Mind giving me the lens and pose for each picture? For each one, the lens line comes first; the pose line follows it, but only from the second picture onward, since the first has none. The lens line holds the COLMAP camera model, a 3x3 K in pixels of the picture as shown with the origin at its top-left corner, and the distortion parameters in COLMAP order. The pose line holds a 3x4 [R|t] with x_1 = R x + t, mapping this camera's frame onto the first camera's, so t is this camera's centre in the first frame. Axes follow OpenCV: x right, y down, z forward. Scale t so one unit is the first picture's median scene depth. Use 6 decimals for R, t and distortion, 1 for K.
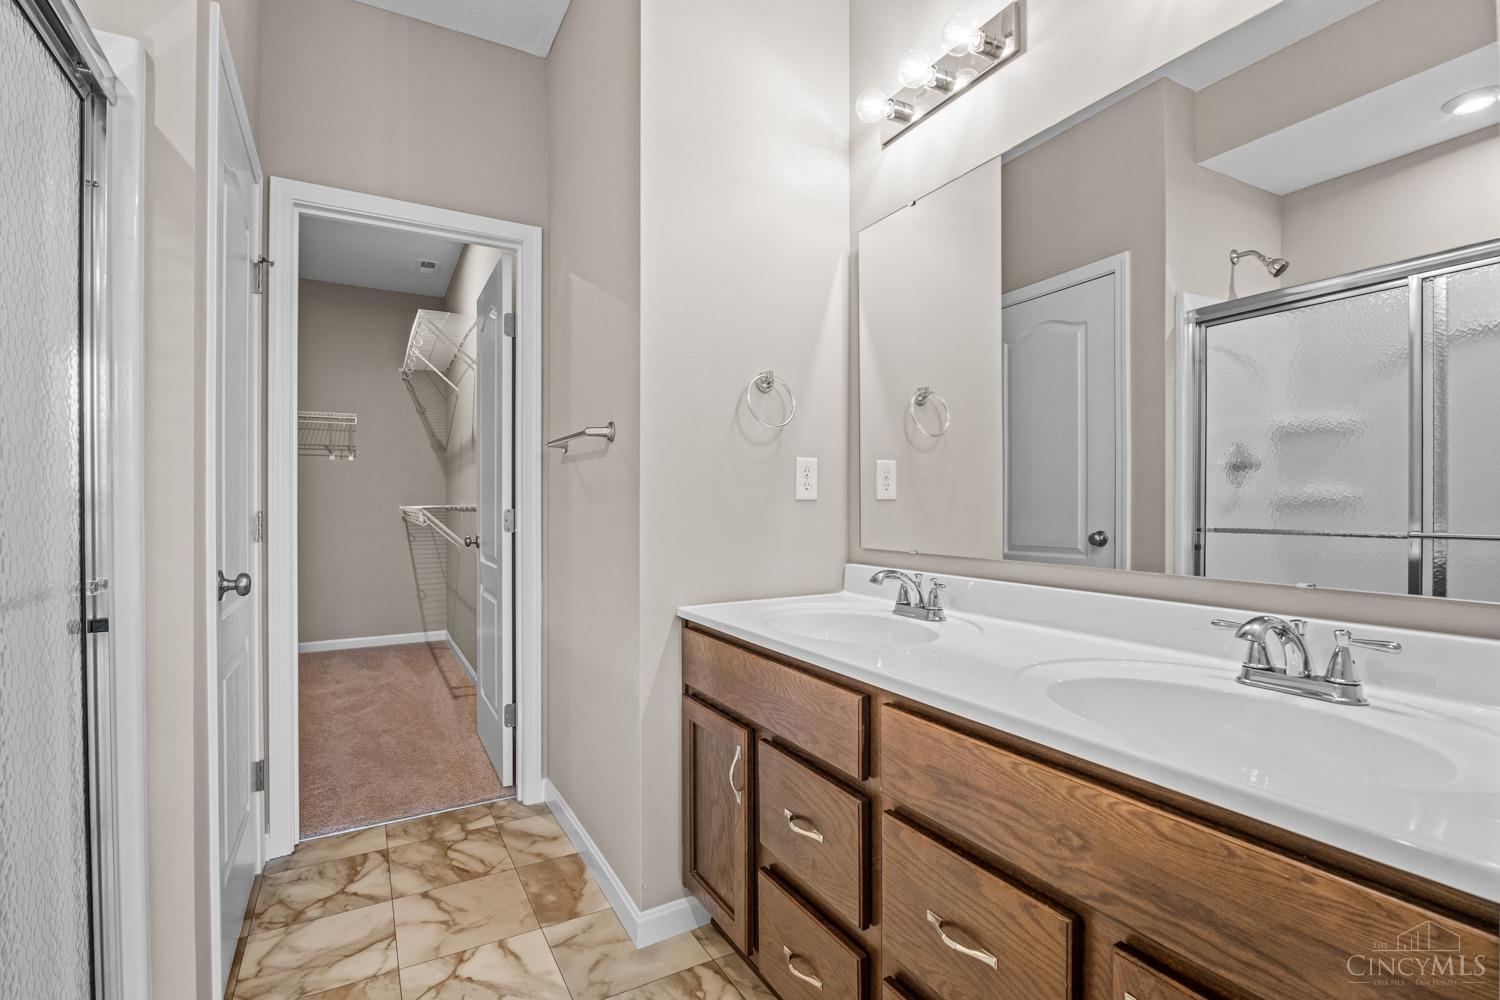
lens RADIAL K [[698.6, 0, 750.0], [0, 698.6, 500.0], [0, 0, 1]] dist [-0.017981, -0.000039]
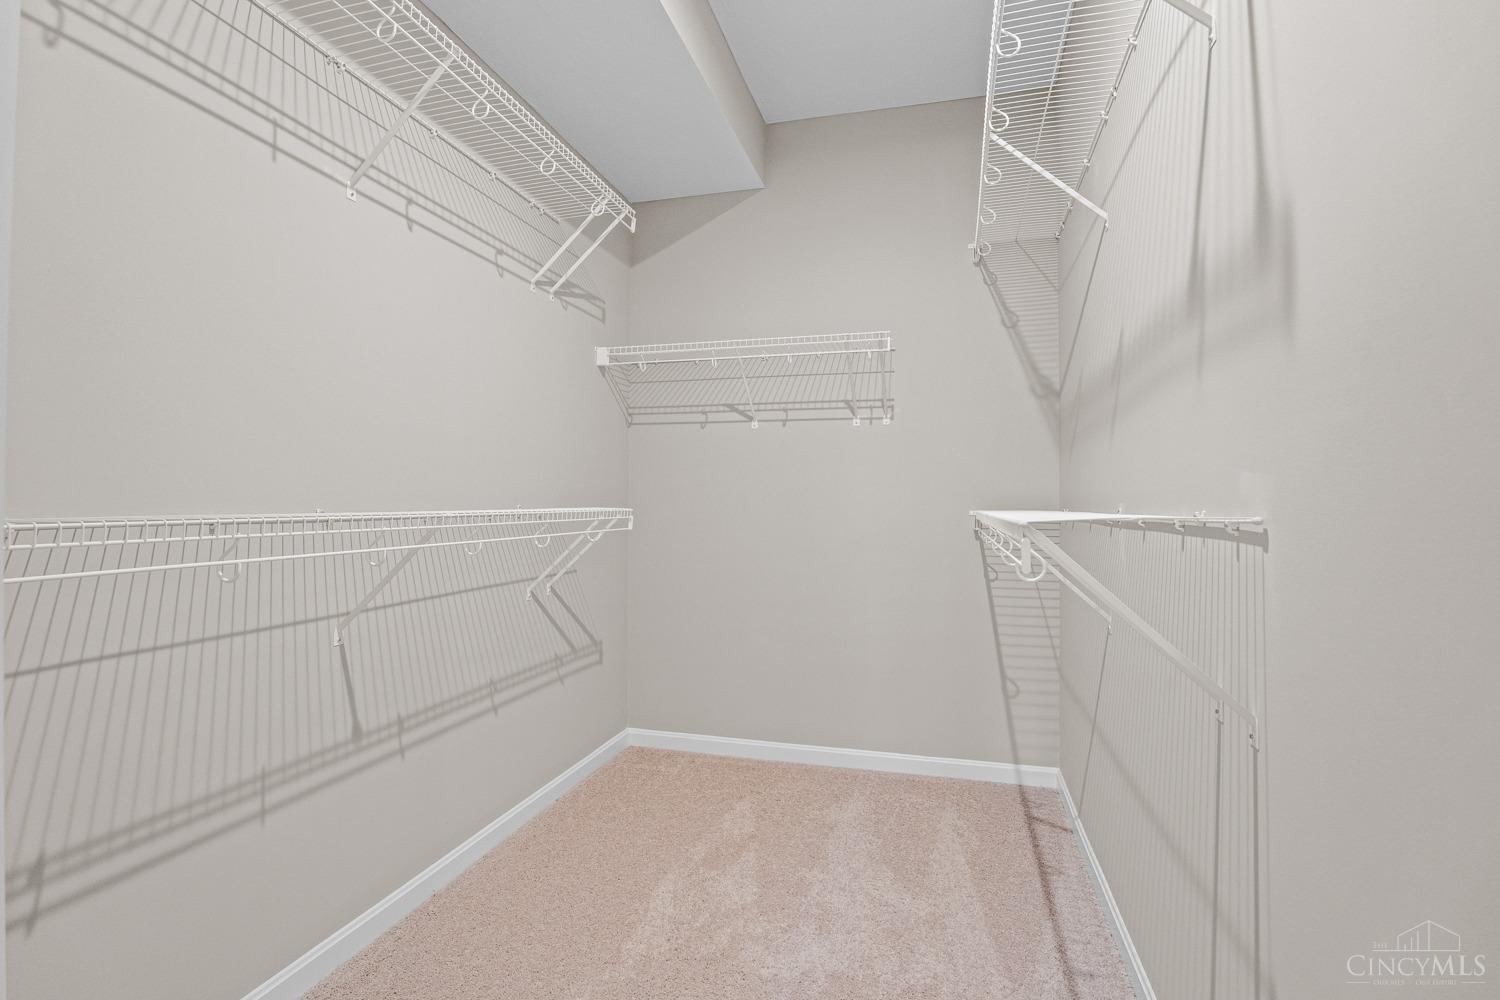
lens RADIAL K [[698.6, 0, 750.0], [0, 698.6, 500.0], [0, 0, 1]] dist [-0.017981, -0.000039]
pose [[0.708955, 0.003578, -0.705245, -0.339564], [-0.003451, 0.999993, 0.001604, 0.001666], [0.705245, 0.001297, 0.708962, 0.691454]]
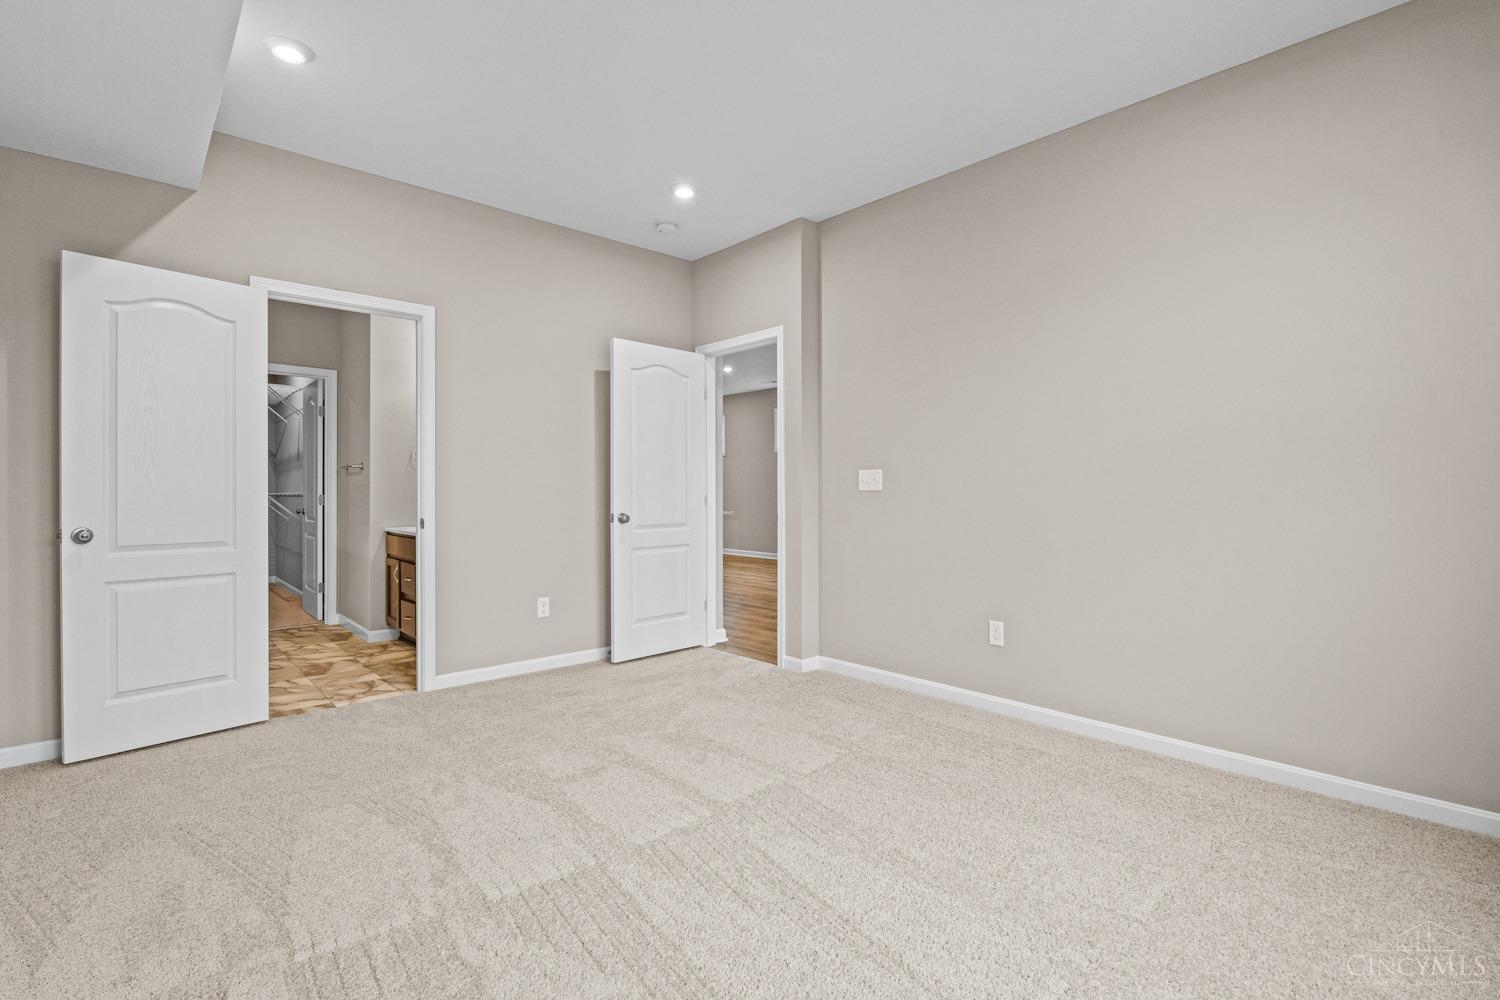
lens RADIAL K [[698.6, 0, 750.0], [0, 698.6, 500.0], [0, 0, 1]] dist [-0.017981, -0.000039]
pose [[0.975350, 0.005772, 0.220587, 0.330849], [-0.007970, 0.999927, 0.009077, -0.000252], [-0.220519, -0.010611, 0.975325, -0.965952]]
